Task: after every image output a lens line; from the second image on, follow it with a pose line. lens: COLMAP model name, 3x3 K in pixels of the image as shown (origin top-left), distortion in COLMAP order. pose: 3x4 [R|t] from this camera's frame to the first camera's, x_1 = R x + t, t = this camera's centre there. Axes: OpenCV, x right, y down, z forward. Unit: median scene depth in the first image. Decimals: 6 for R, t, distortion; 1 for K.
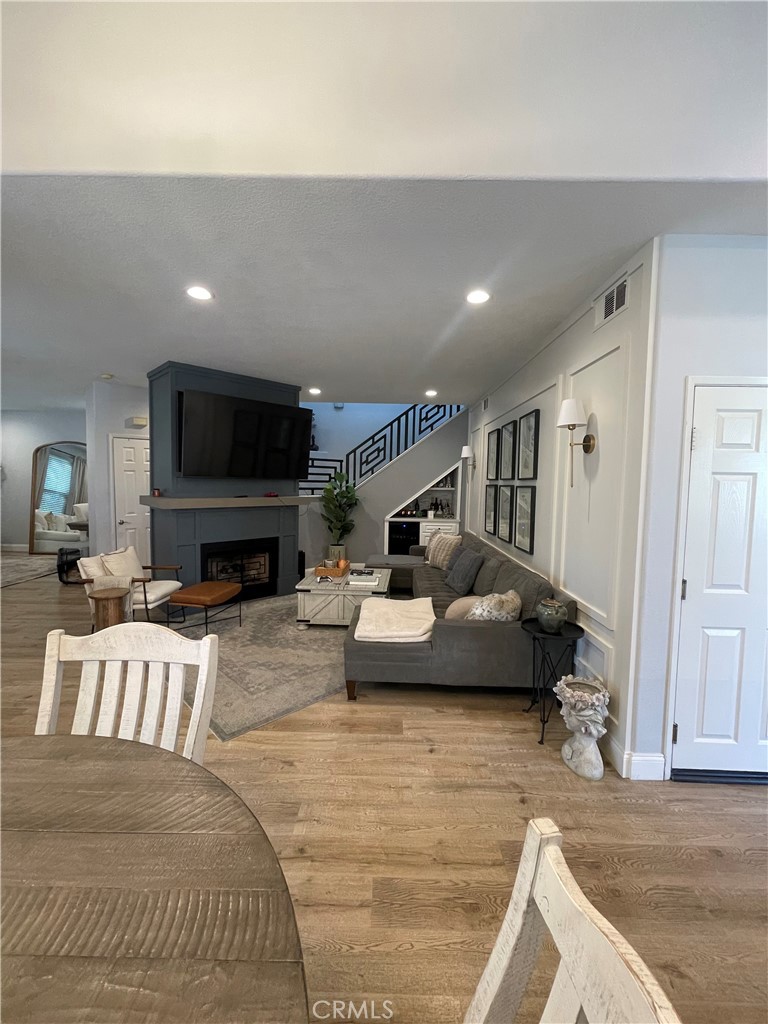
lens RADIAL K [[411.9, 0, 386.3], [0, 411.9, 504.4], [0, 0, 1]] dist [-0.000379, -0.000415]
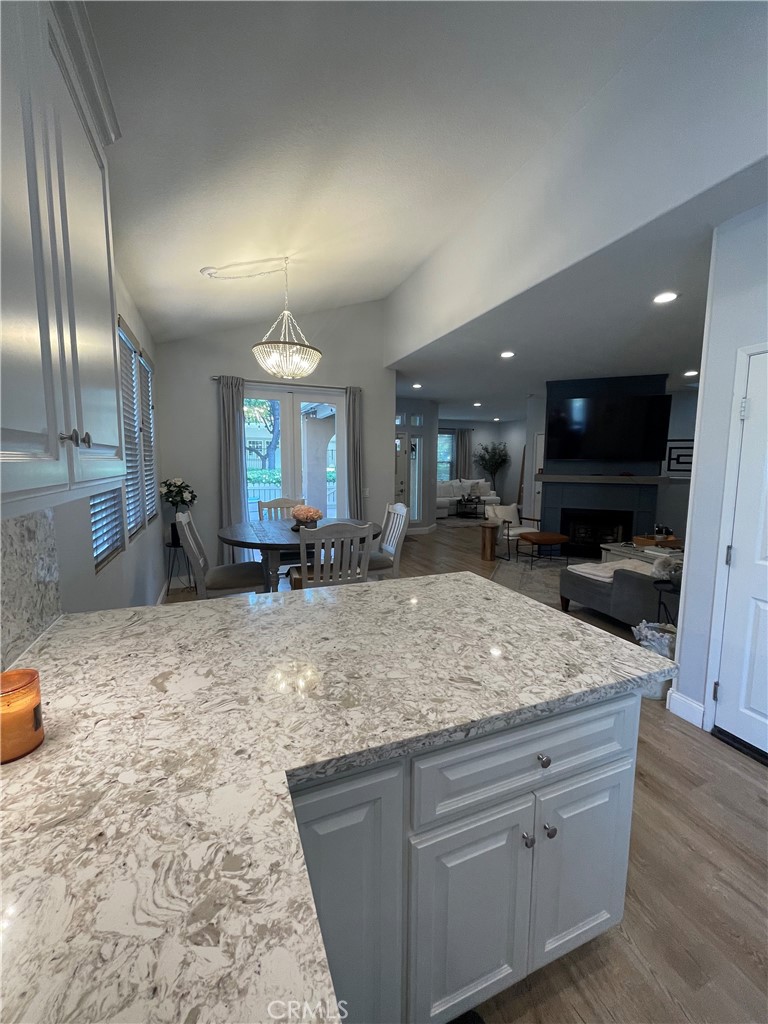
lens RADIAL K [[410.7, 0, 384.0], [0, 410.7, 512.0], [0, 0, 1]] dist [0.001020, -0.000009]
pose [[0.384816, 0.095362, -0.918054, 0.672929], [-0.052041, 0.995308, 0.081573, 0.029662], [0.921525, 0.016386, 0.387973, -0.105096]]
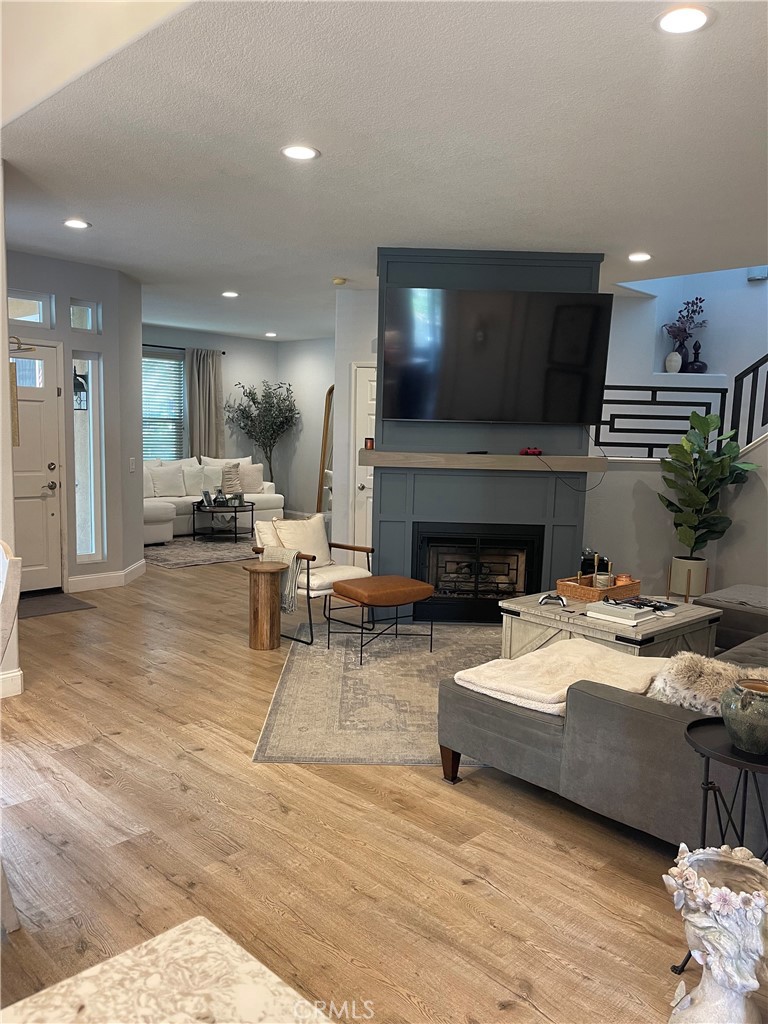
lens RADIAL K [[774.8, 0, 389.1], [0, 774.8, 515.2], [0, 0, 1]] dist [0.053914, -0.004921]
pose [[0.725297, 0.077776, -0.684029, 0.419734], [-0.053651, 0.996962, 0.056470, 0.019090], [0.686343, -0.004258, 0.727266, 0.076406]]
